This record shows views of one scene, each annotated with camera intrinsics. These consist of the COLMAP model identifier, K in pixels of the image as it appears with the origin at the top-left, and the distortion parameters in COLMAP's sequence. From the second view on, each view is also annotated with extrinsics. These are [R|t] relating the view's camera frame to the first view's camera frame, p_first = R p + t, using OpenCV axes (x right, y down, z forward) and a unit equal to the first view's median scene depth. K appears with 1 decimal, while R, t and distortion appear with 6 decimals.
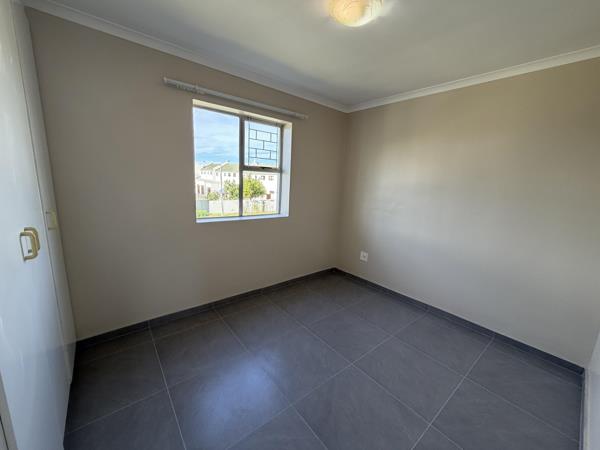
lens RADIAL K [[240.6, 0, 294.8], [0, 240.6, 225.9], [0, 0, 1]] dist [0.001351, -0.000572]
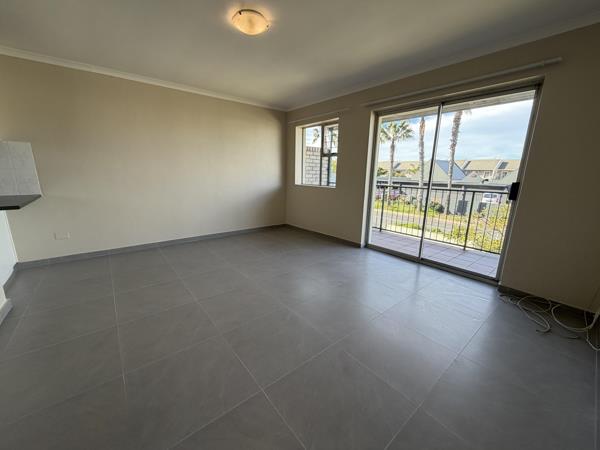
lens RADIAL K [[240.6, 0, 298.8], [0, 240.6, 225.0], [0, 0, 1]] dist [0.001351, -0.000572]
pose [[0.010158, 0.167991, -0.985736, 1.501833], [-0.206661, 0.964857, 0.162303, -0.012736], [0.978360, 0.202065, 0.044519, 0.867998]]
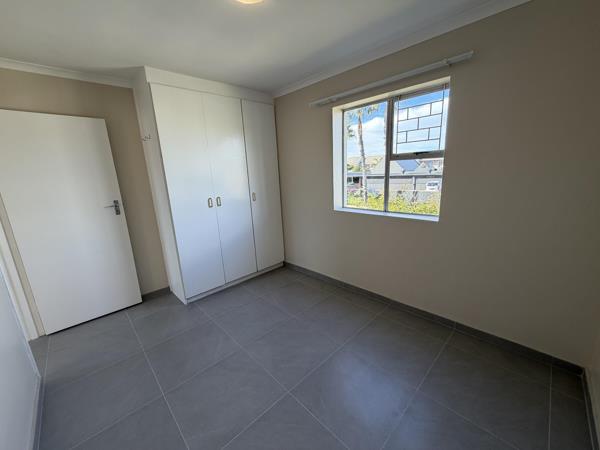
lens RADIAL K [[240.6, 0, 296.6], [0, 240.6, 229.3], [0, 0, 1]] dist [0.001351, -0.000572]
pose [[0.091044, 0.182977, -0.978892, 0.675213], [-0.139998, 0.975565, 0.169334, -0.083518], [0.985957, 0.121627, 0.114436, 0.589056]]
